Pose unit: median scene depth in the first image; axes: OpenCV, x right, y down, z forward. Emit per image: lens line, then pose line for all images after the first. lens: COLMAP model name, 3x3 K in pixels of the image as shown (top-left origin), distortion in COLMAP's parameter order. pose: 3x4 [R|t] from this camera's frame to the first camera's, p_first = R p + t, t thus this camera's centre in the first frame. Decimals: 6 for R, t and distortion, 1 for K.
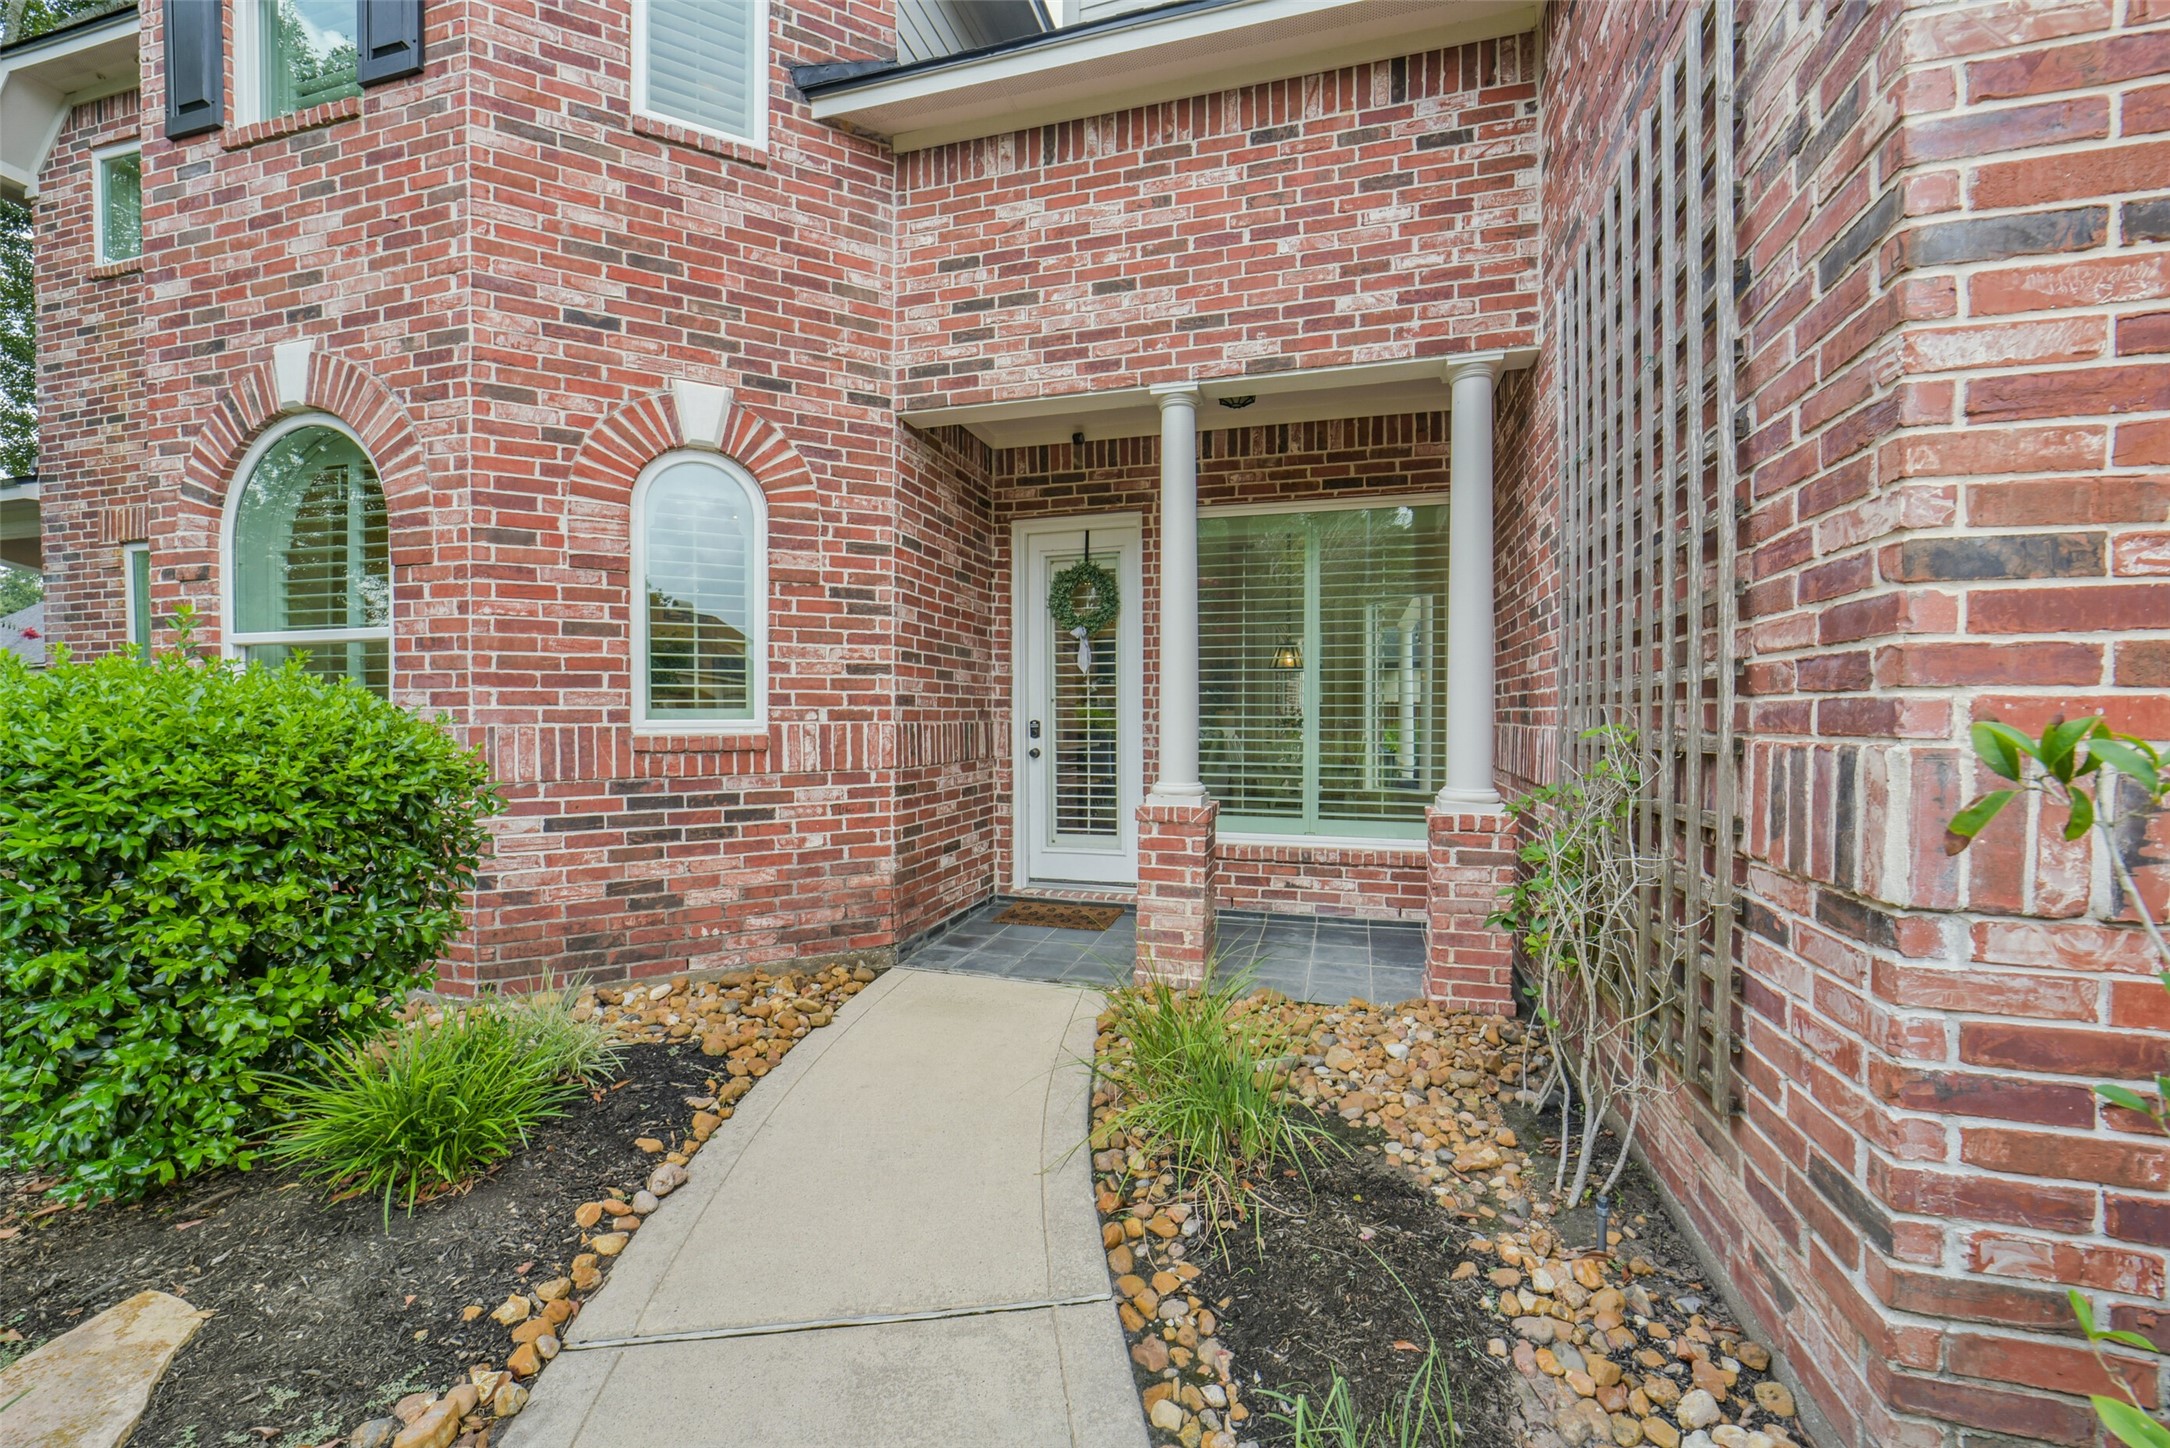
lens RADIAL K [[856.3, 0, 1084.6], [0, 856.3, 729.0], [0, 0, 1]] dist [-0.022576, 0.005905]
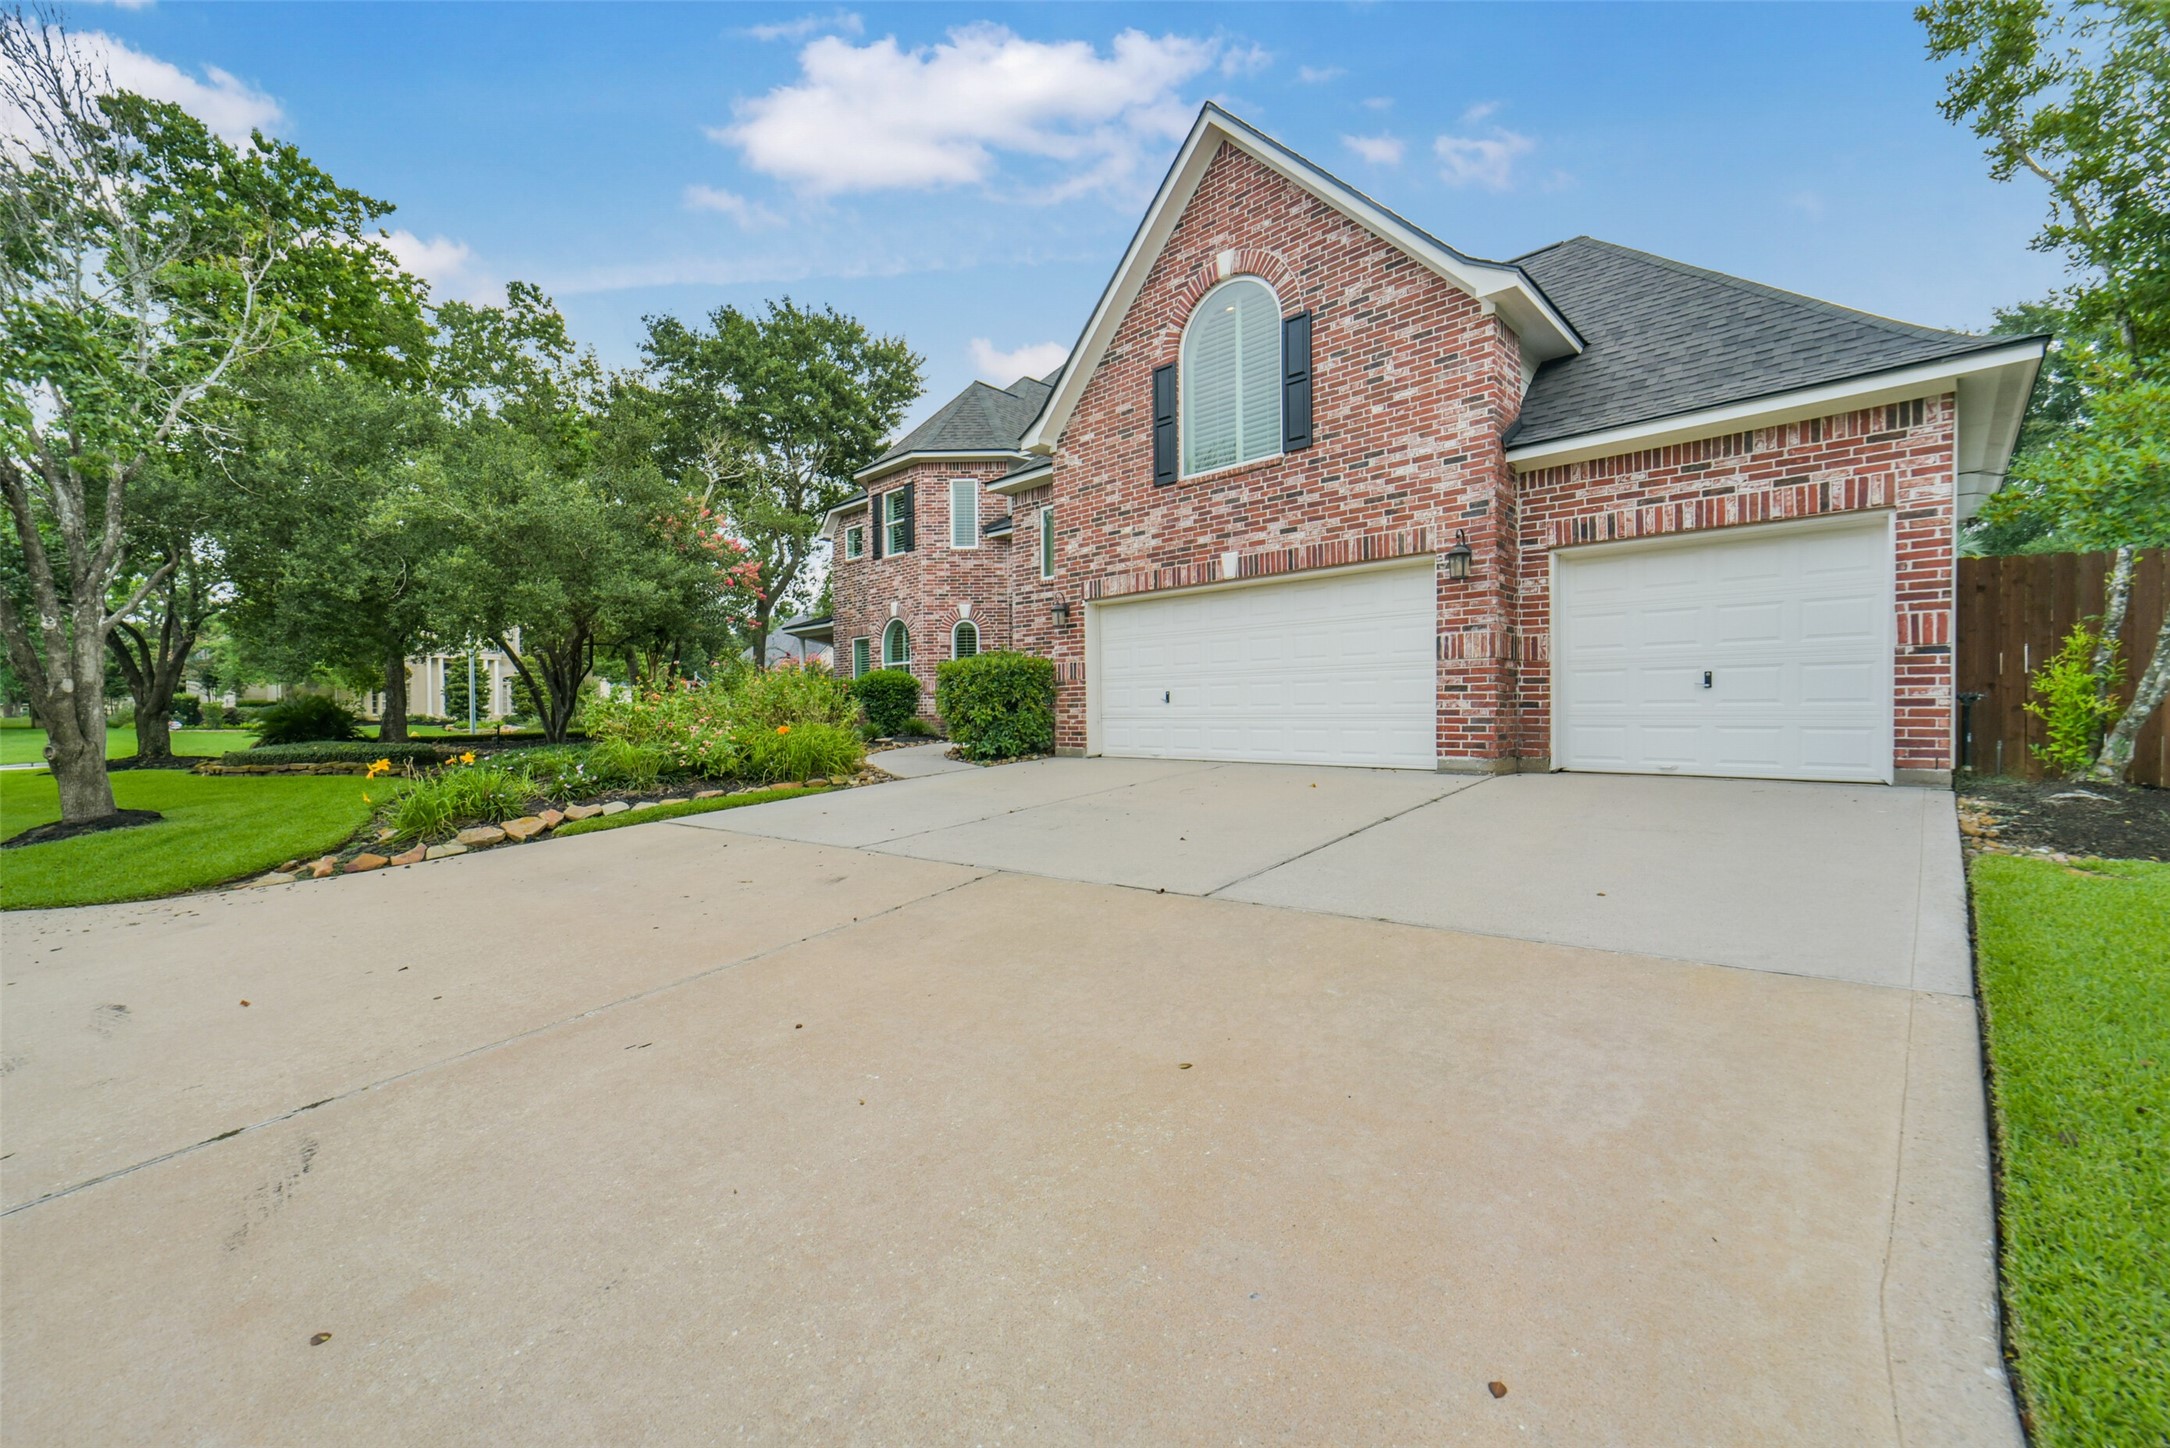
lens RADIAL K [[856.3, 0, 1087.9], [0, 856.3, 721.1], [0, 0, 1]] dist [-0.022576, 0.005905]
pose [[0.879110, -0.003791, -0.476604, 2.334614], [0.001995, 0.999989, -0.004275, 0.237663], [0.476615, 0.002807, 0.879108, -2.737335]]
